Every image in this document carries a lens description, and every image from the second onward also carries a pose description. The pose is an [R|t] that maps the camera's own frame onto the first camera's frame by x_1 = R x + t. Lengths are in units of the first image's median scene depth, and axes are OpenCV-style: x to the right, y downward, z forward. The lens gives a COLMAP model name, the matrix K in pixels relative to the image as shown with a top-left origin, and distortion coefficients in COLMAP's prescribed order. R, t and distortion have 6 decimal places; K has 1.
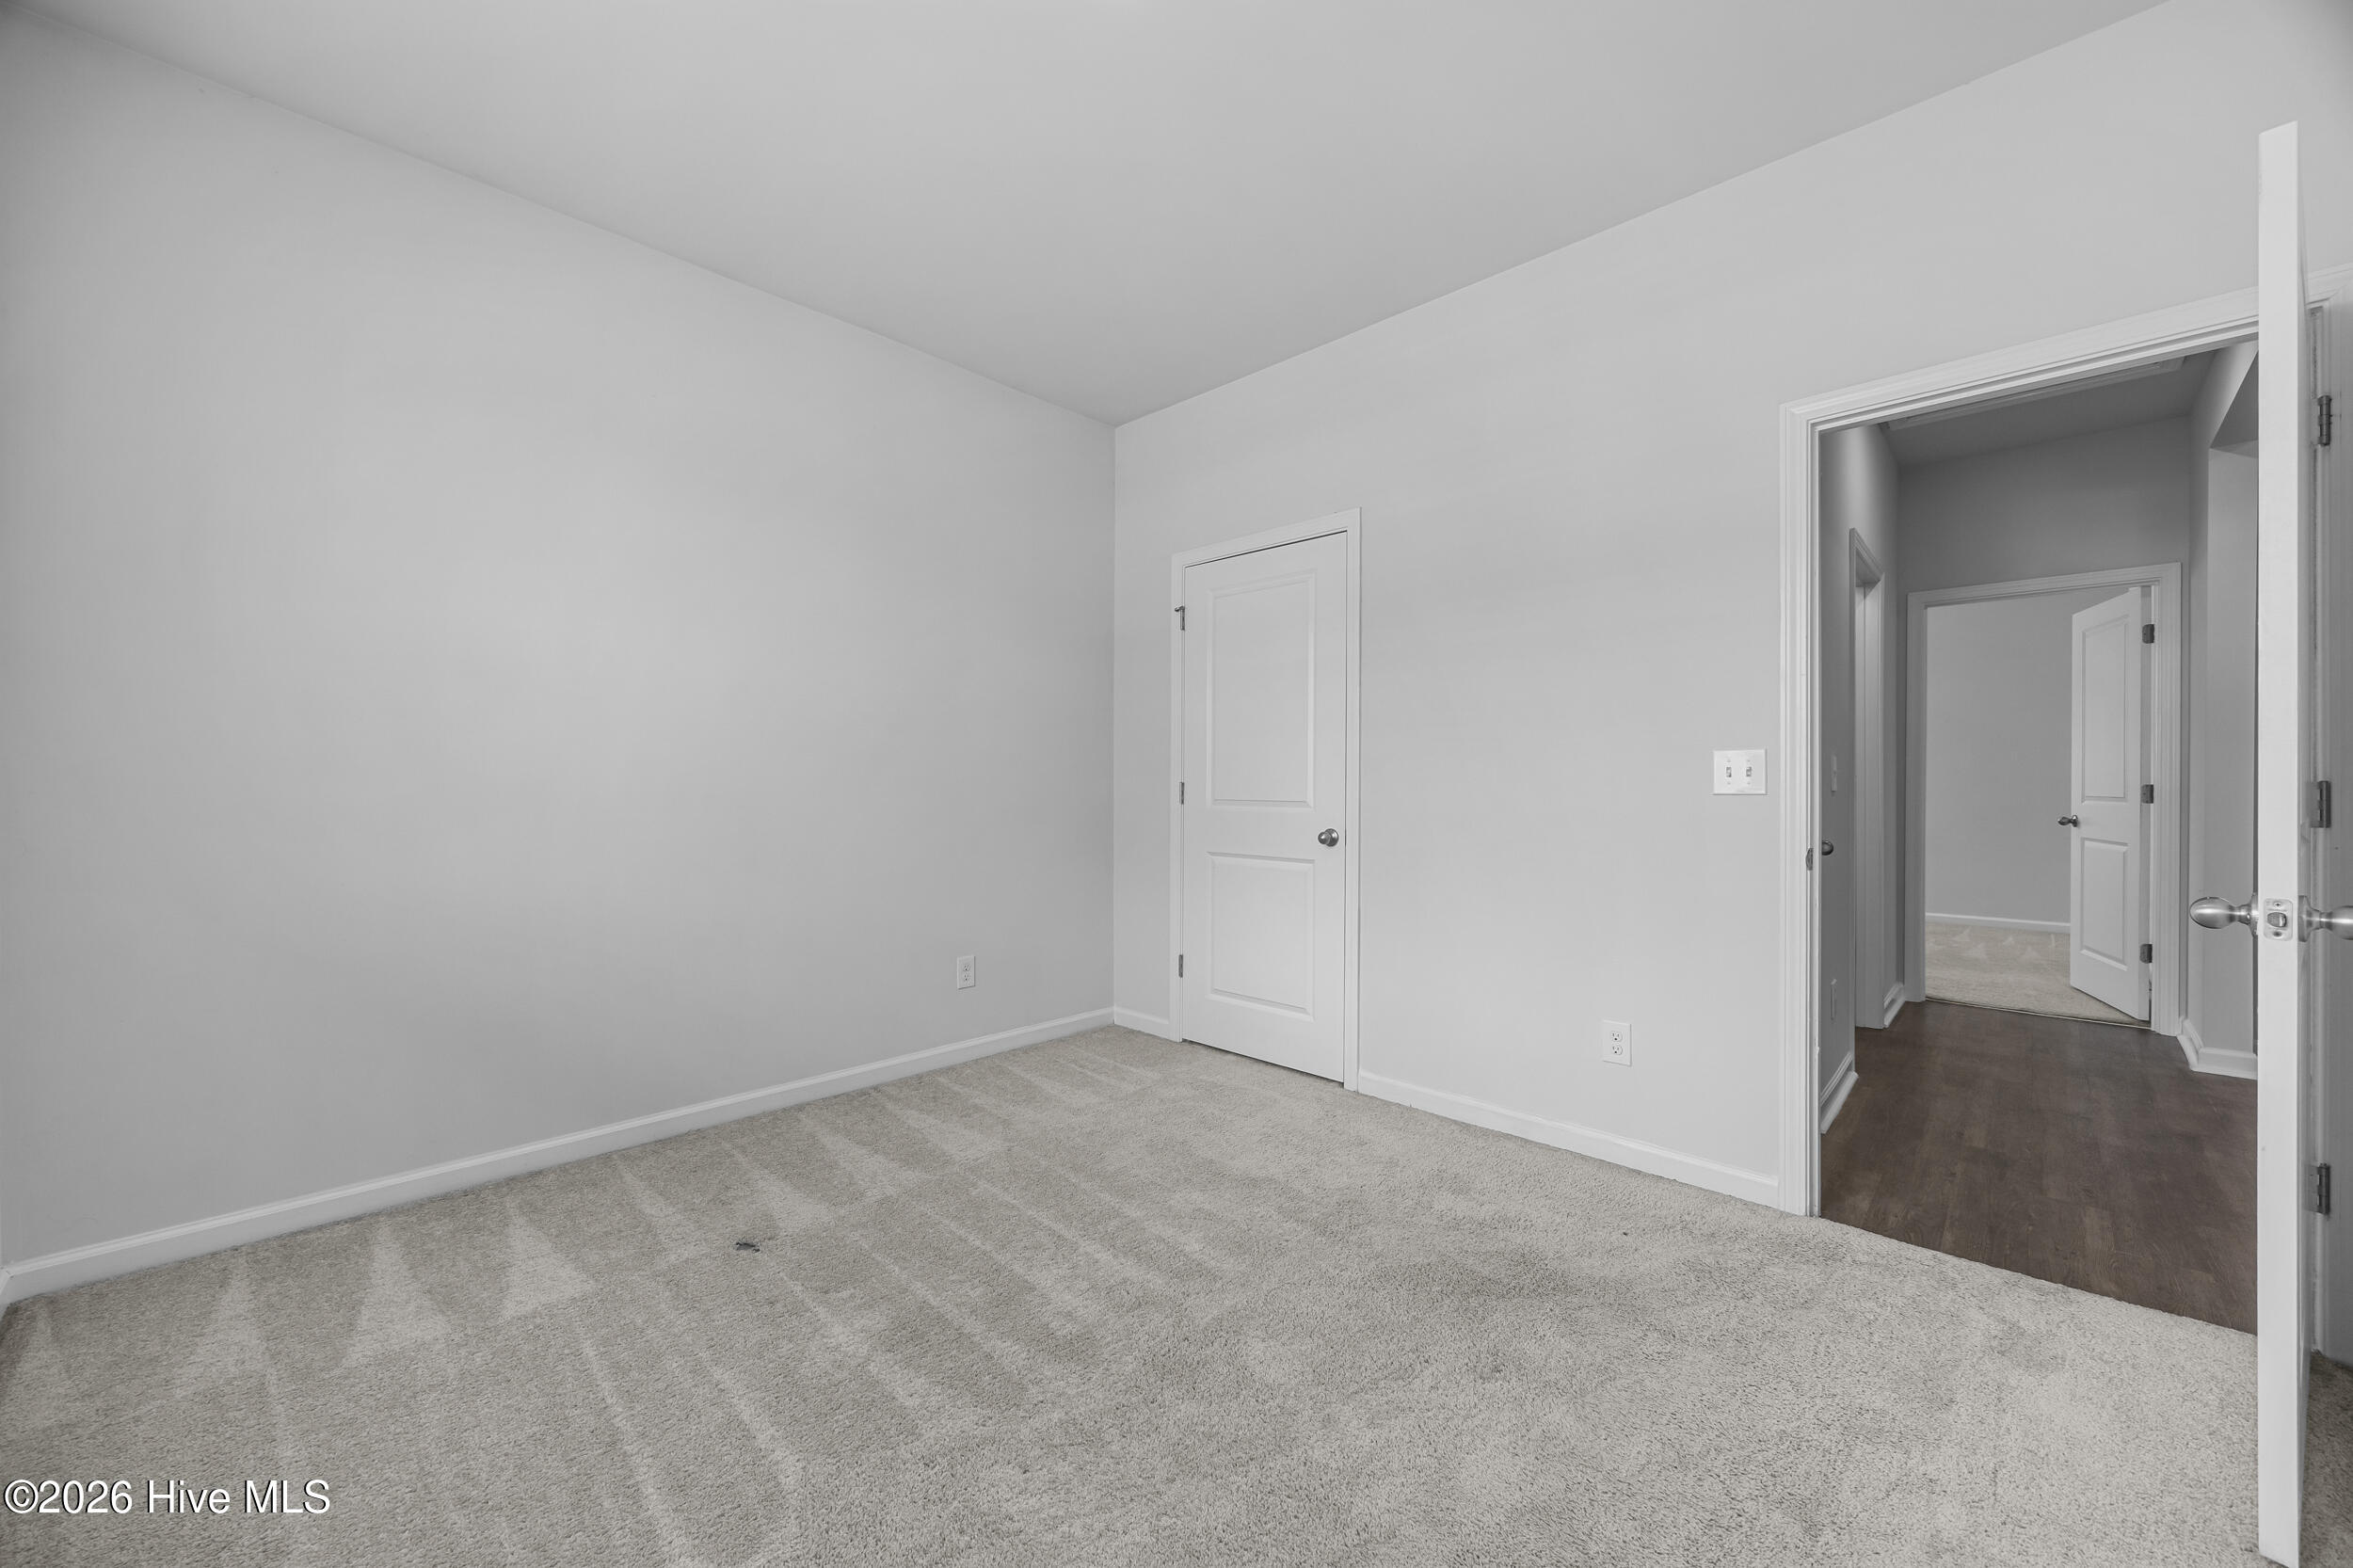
lens RADIAL K [[902.1, 0, 1166.8], [0, 902.1, 785.7], [0, 0, 1]] dist [-0.002427, 0.000108]
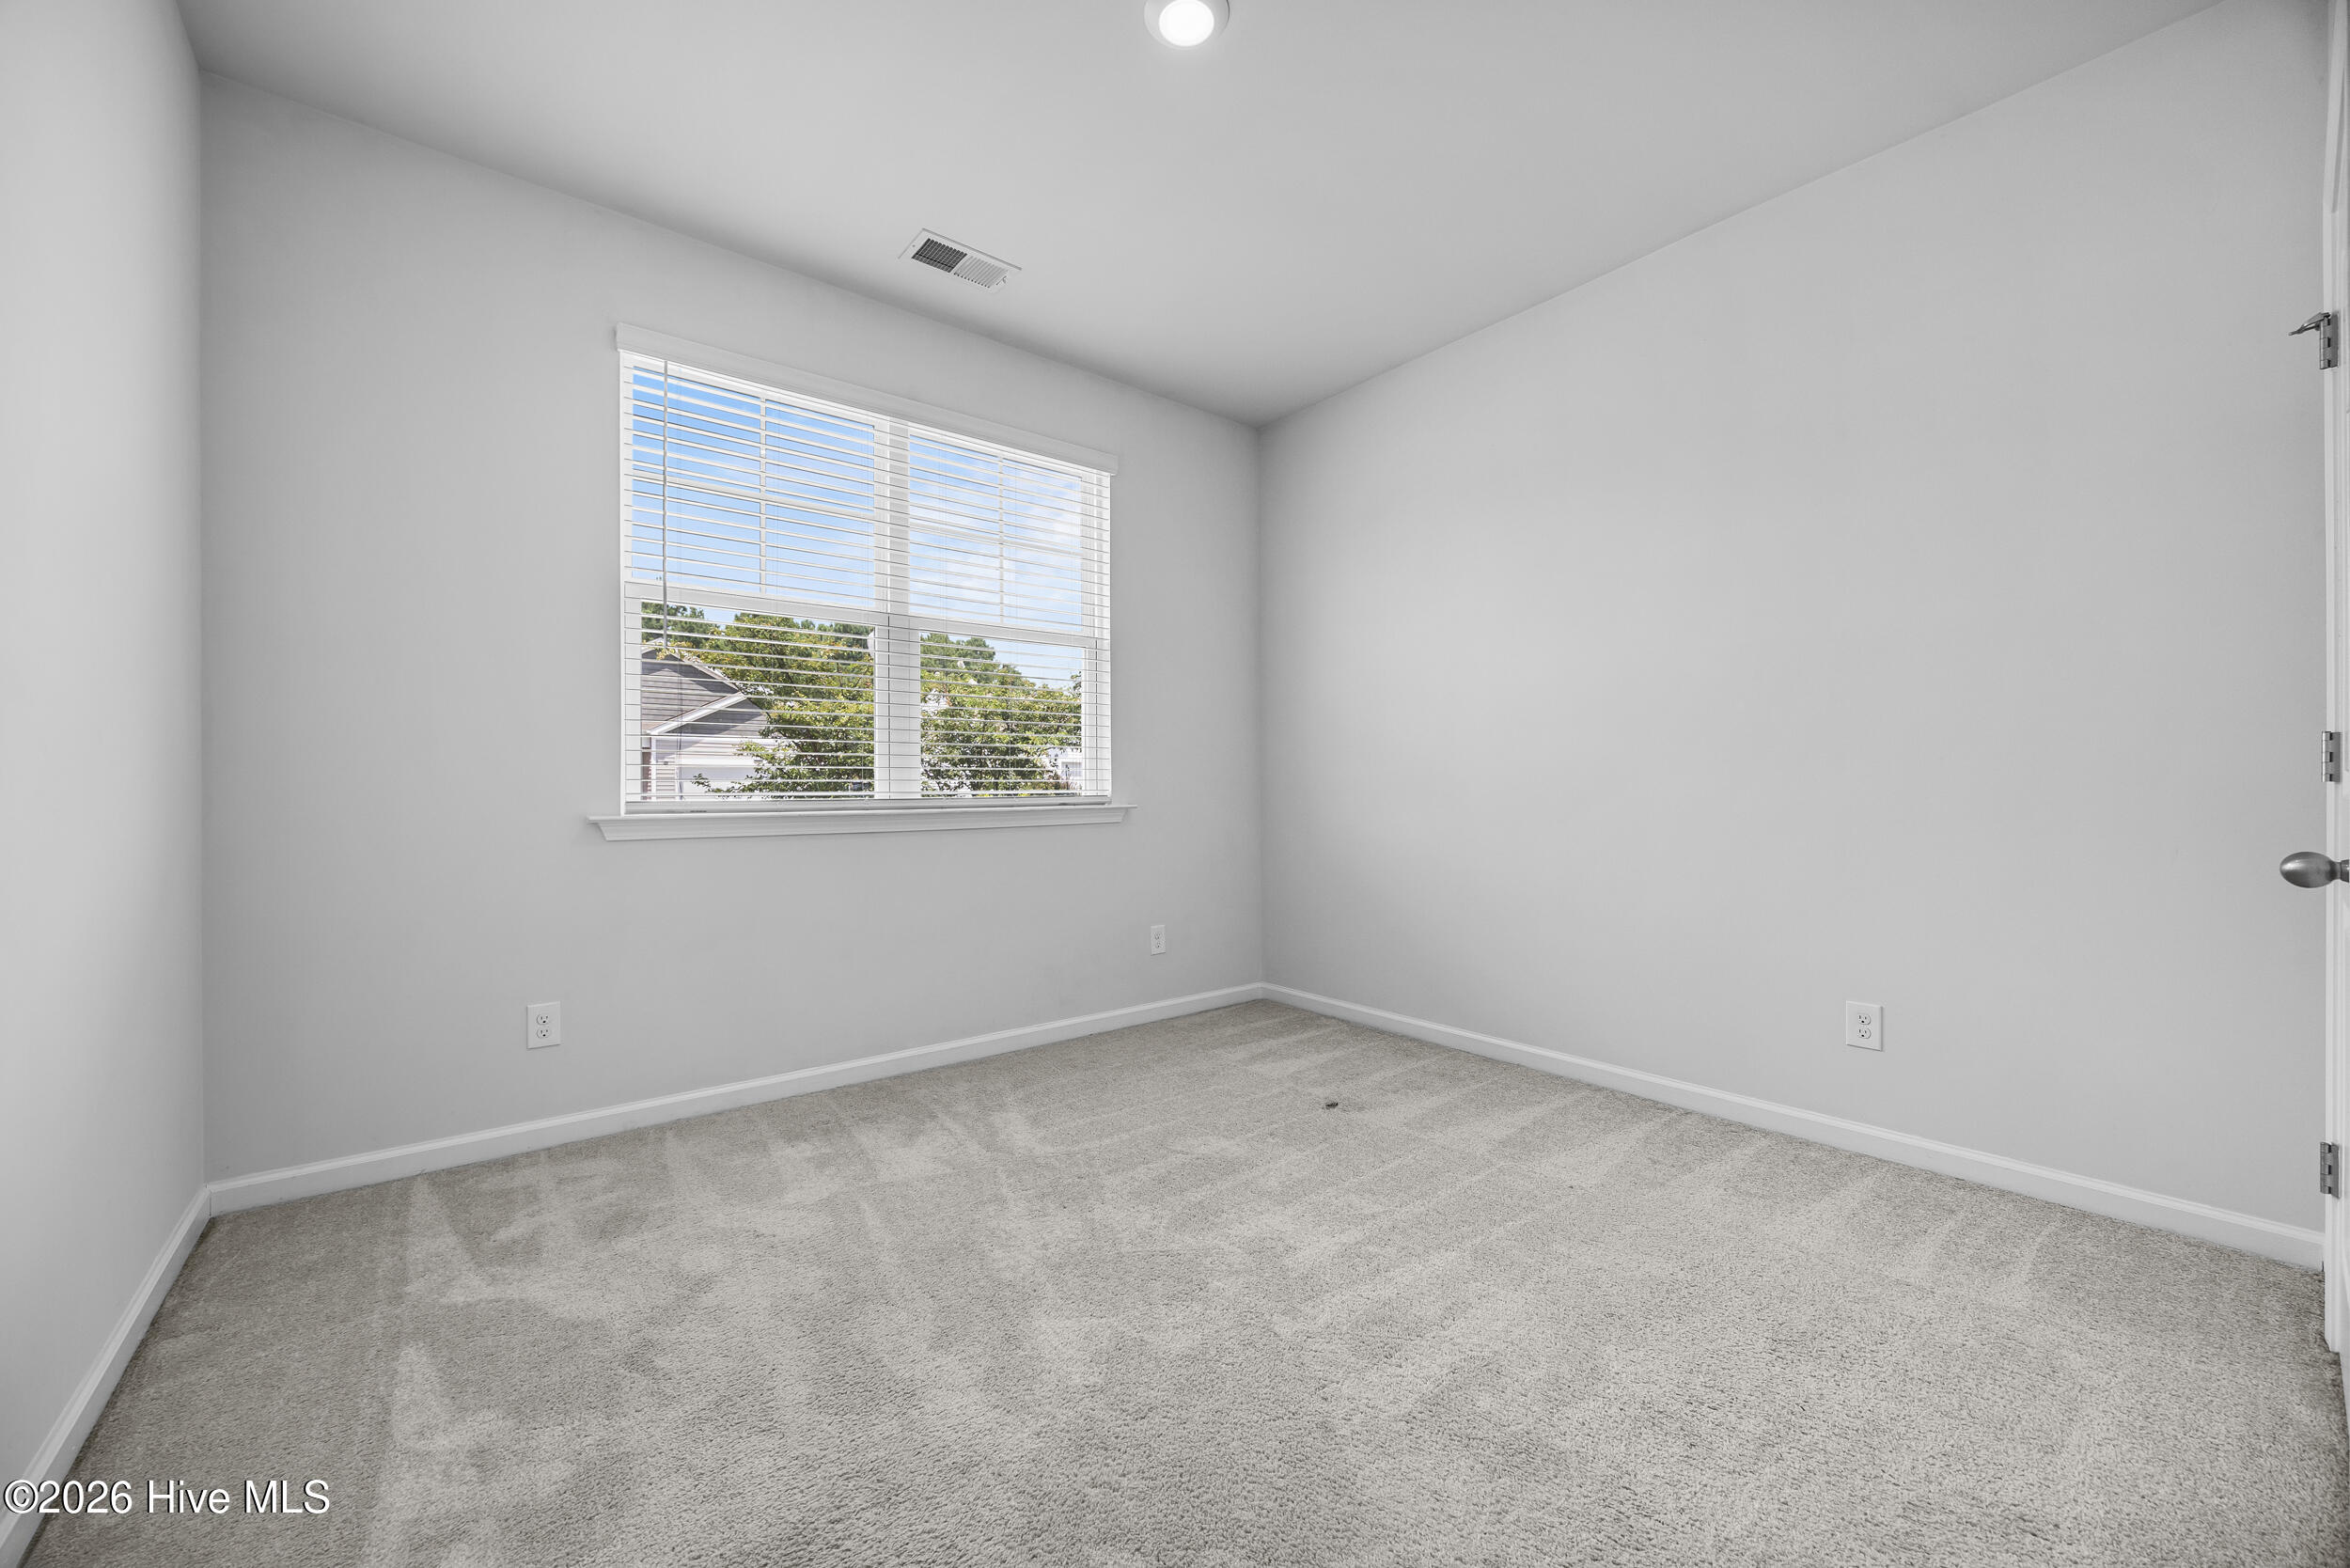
lens RADIAL K [[901.0, 0, 1165.3], [0, 901.0, 785.7], [0, 0, 1]] dist [-0.002427, 0.000108]
pose [[-0.119250, -0.008027, -0.992832, 0.731123], [-0.008217, 0.999941, -0.007098, 0.043436], [0.992830, 0.007312, -0.119309, 0.755523]]
